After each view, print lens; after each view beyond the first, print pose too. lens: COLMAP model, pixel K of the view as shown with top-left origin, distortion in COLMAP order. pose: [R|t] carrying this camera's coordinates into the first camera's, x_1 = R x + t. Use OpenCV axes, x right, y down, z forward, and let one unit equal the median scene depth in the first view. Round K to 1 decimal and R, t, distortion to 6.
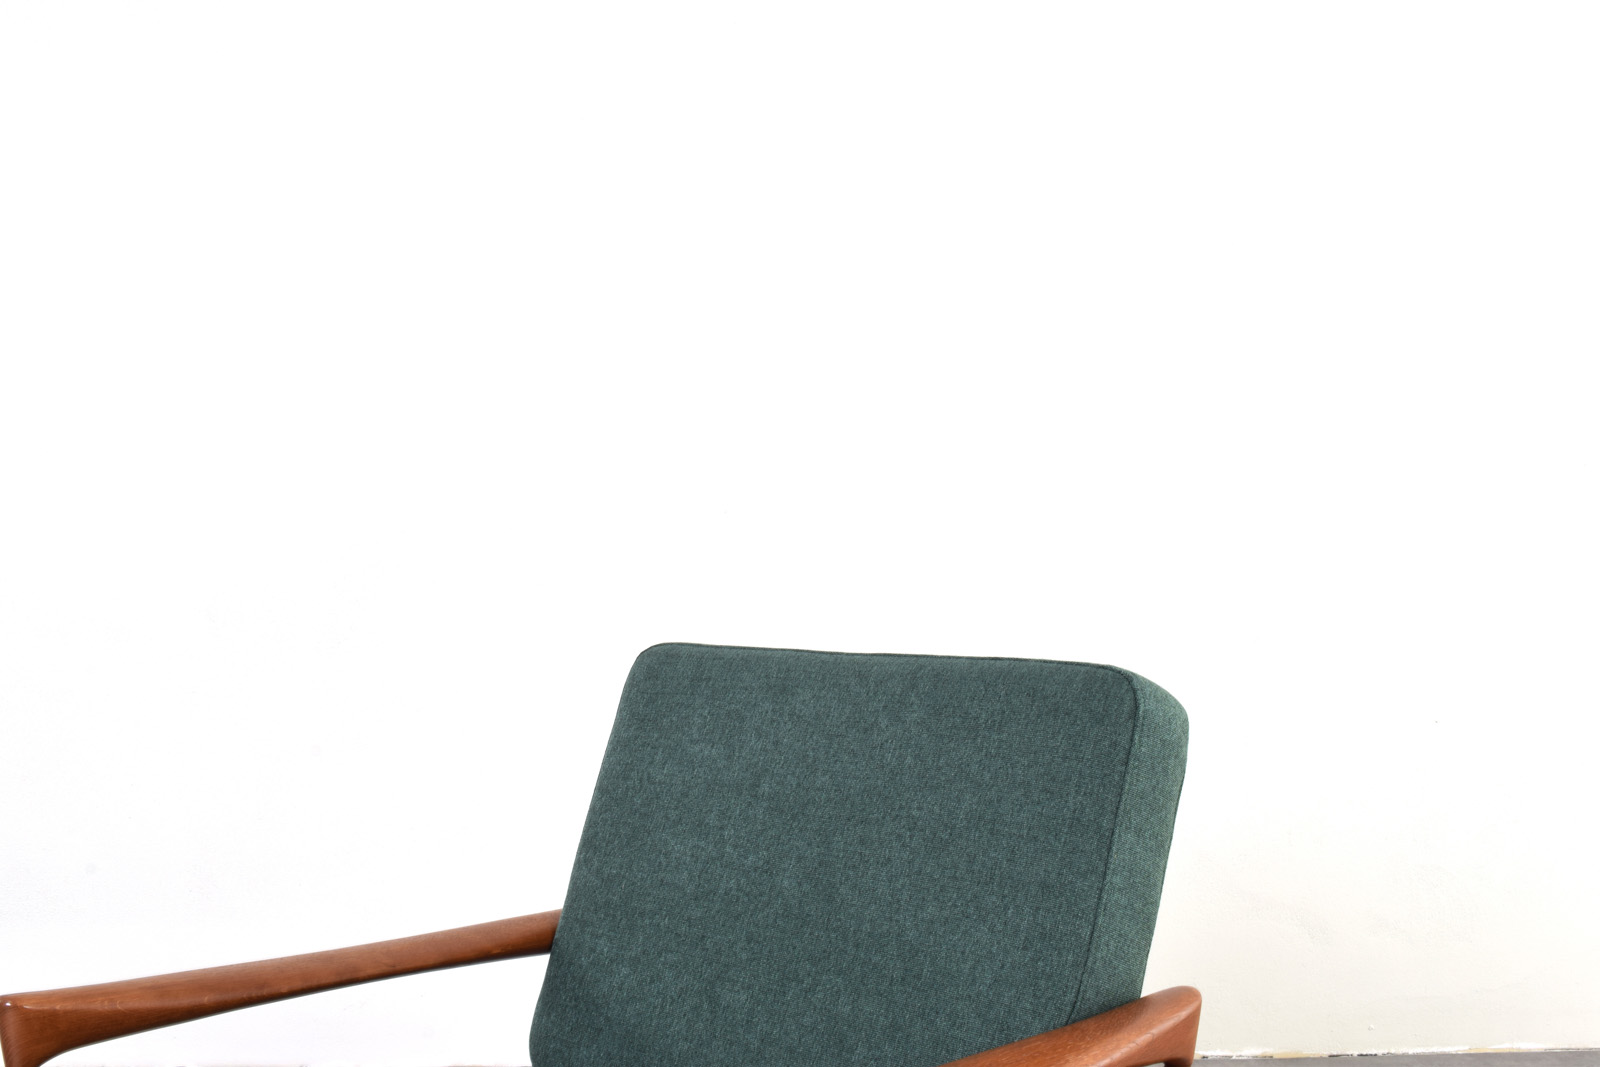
lens RADIAL K [[1837.4, 0, 800.0], [0, 1837.4, 533.5], [0, 0, 1]] dist [-0.075885, -0.000030]
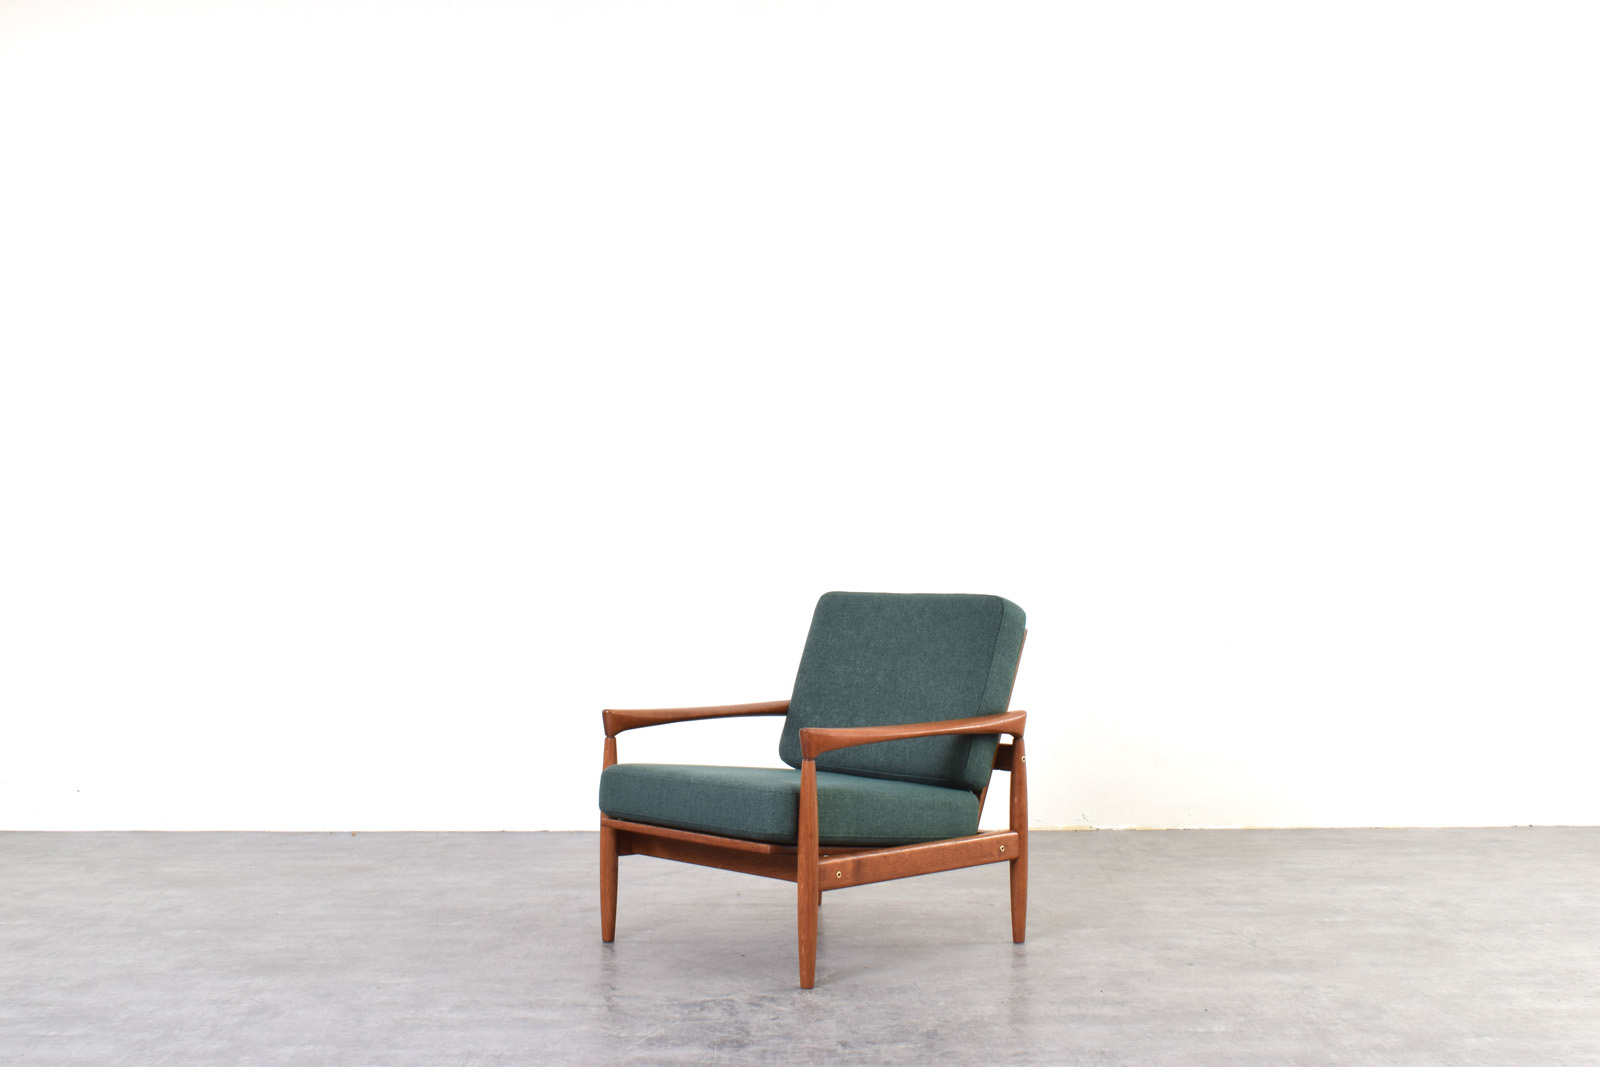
lens RADIAL K [[1837.4, 0, 800.0], [0, 1837.4, 533.5], [0, 0, 1]] dist [-0.075885, -0.000030]
pose [[0.997672, -0.002720, -0.068143, 0.062000], [0.002720, 0.999996, -0.000093, -0.021440], [0.068143, -0.000093, 0.997676, -1.736814]]
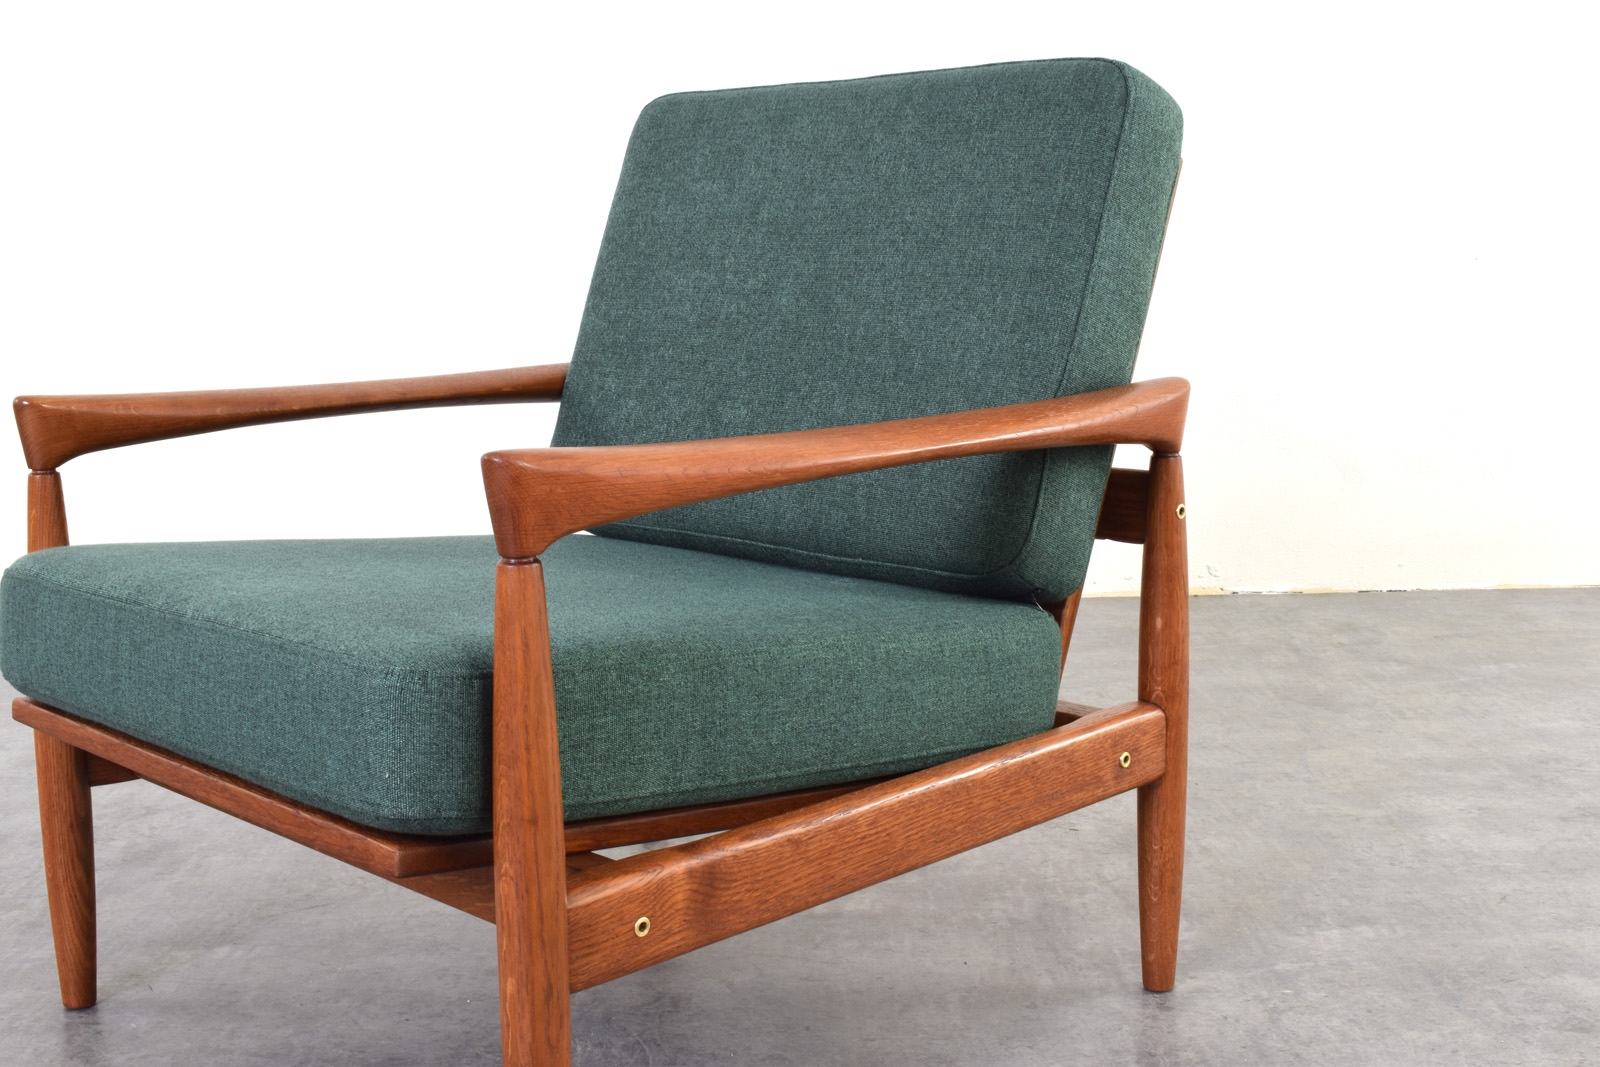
lens RADIAL K [[1837.4, 0, 800.0], [0, 1837.4, 533.5], [0, 0, 1]] dist [-0.075885, -0.000030]
pose [[0.999171, -0.010377, -0.039374, 0.041137], [0.017146, 0.984295, 0.175694, 0.144924], [0.036933, -0.176224, 0.983657, -0.018515]]
